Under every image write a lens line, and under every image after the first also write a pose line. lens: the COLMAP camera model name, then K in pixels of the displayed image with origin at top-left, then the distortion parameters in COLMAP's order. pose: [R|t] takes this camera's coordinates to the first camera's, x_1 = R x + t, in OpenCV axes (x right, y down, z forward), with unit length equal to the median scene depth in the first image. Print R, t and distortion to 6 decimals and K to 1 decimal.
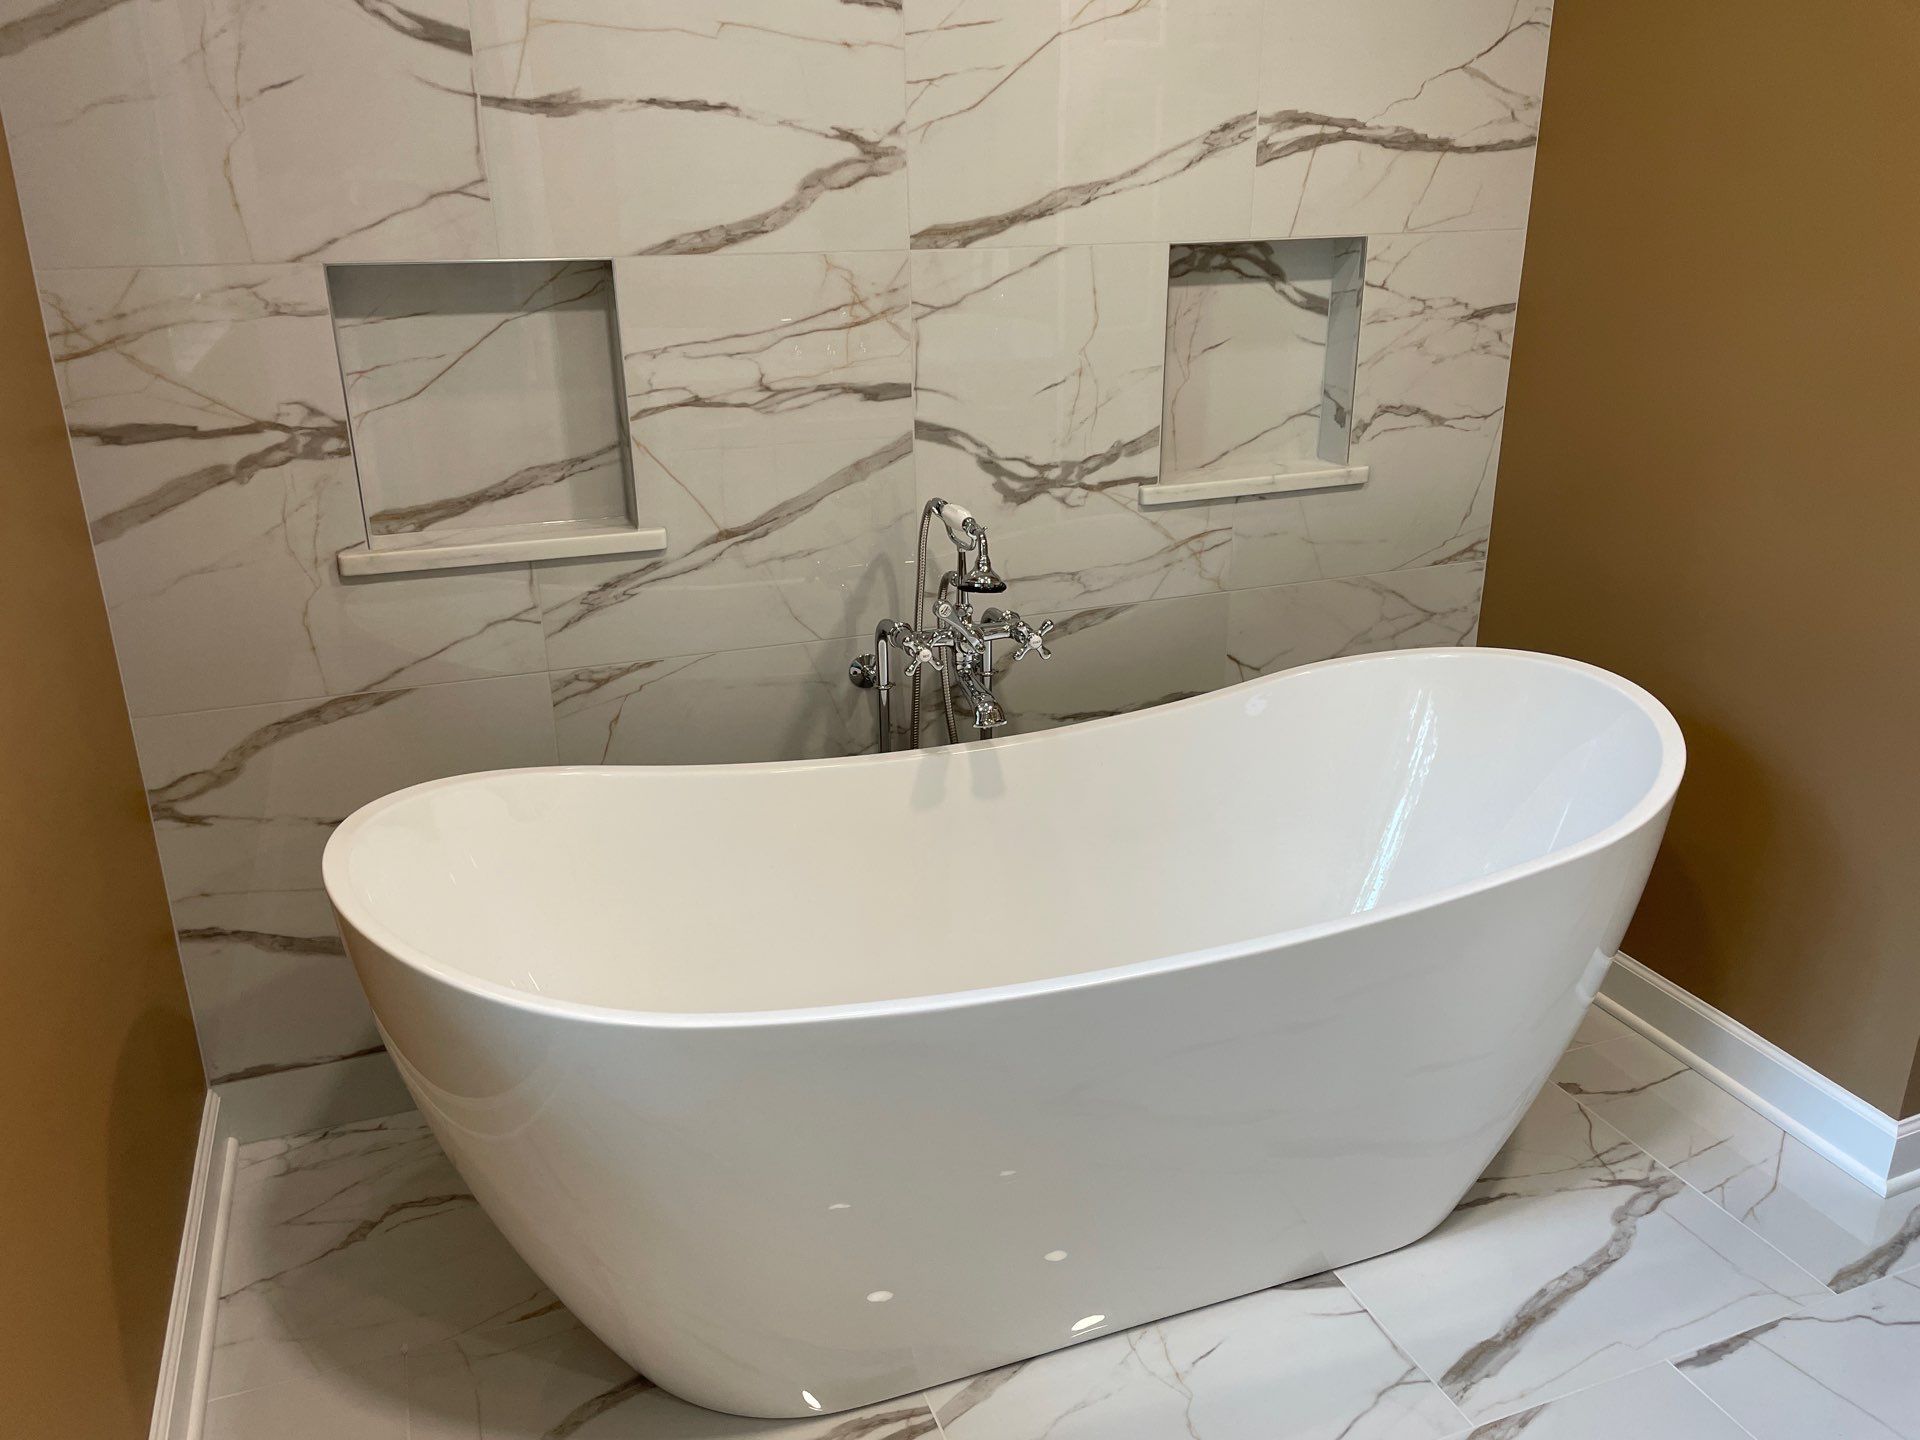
lens RADIAL K [[1456.8, 0, 947.2], [0, 1456.8, 726.1], [0, 0, 1]] dist [0.074881, -0.100431]
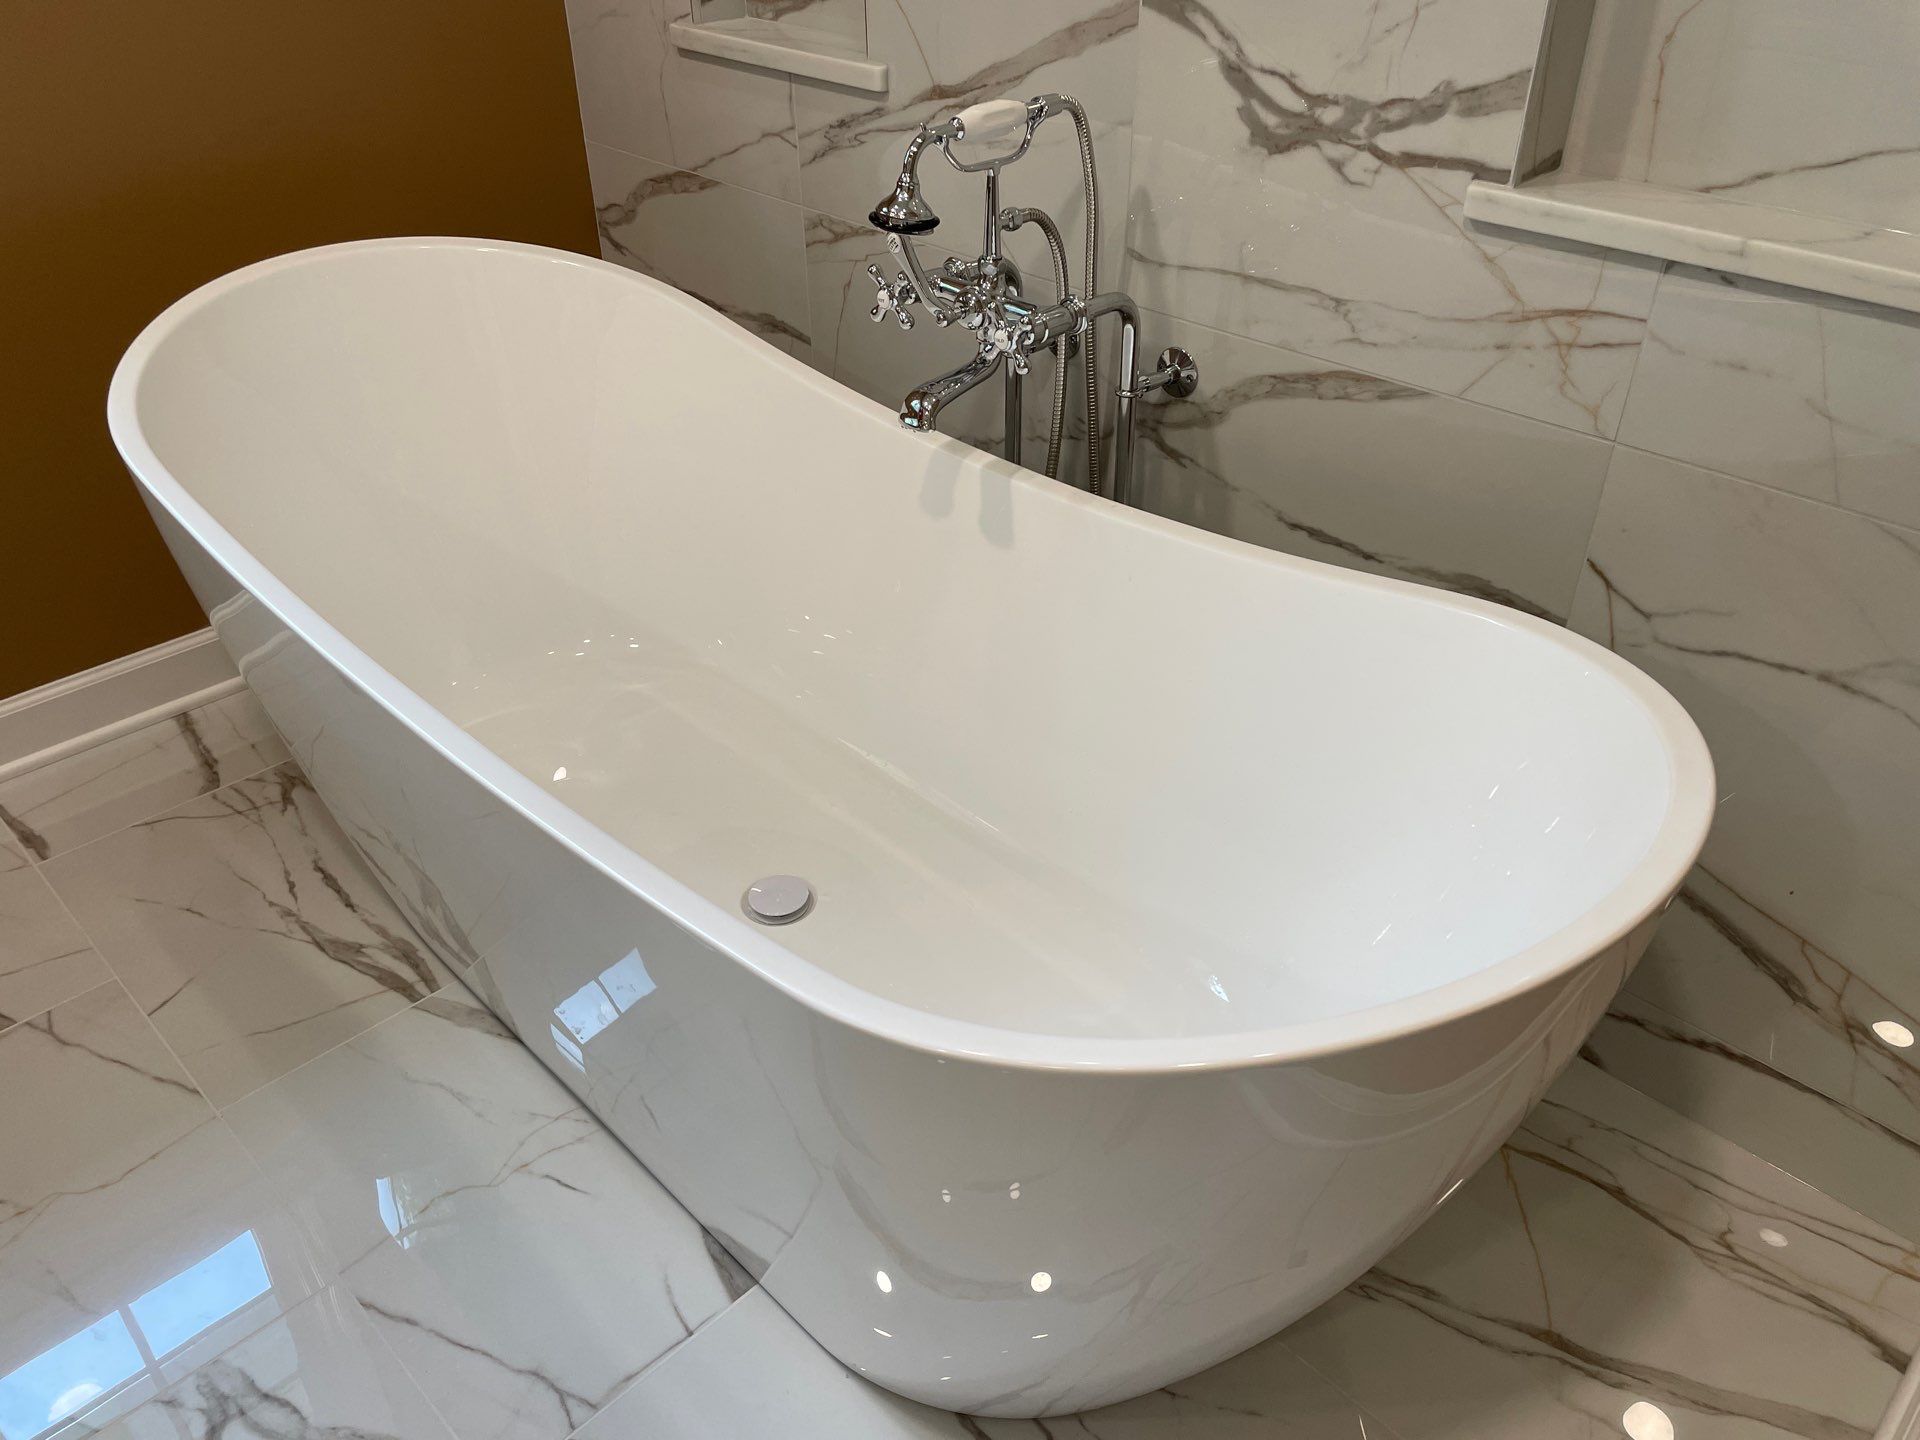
lens RADIAL K [[1451.7, 0, 997.4], [0, 1451.7, 715.9], [0, 0, 1]] dist [0.050358, -0.049528]
pose [[0.405181, 0.518075, -0.753278, 0.589810], [-0.311886, 0.852843, 0.418791, -0.171772], [0.859393, 0.065251, 0.507136, 0.600556]]
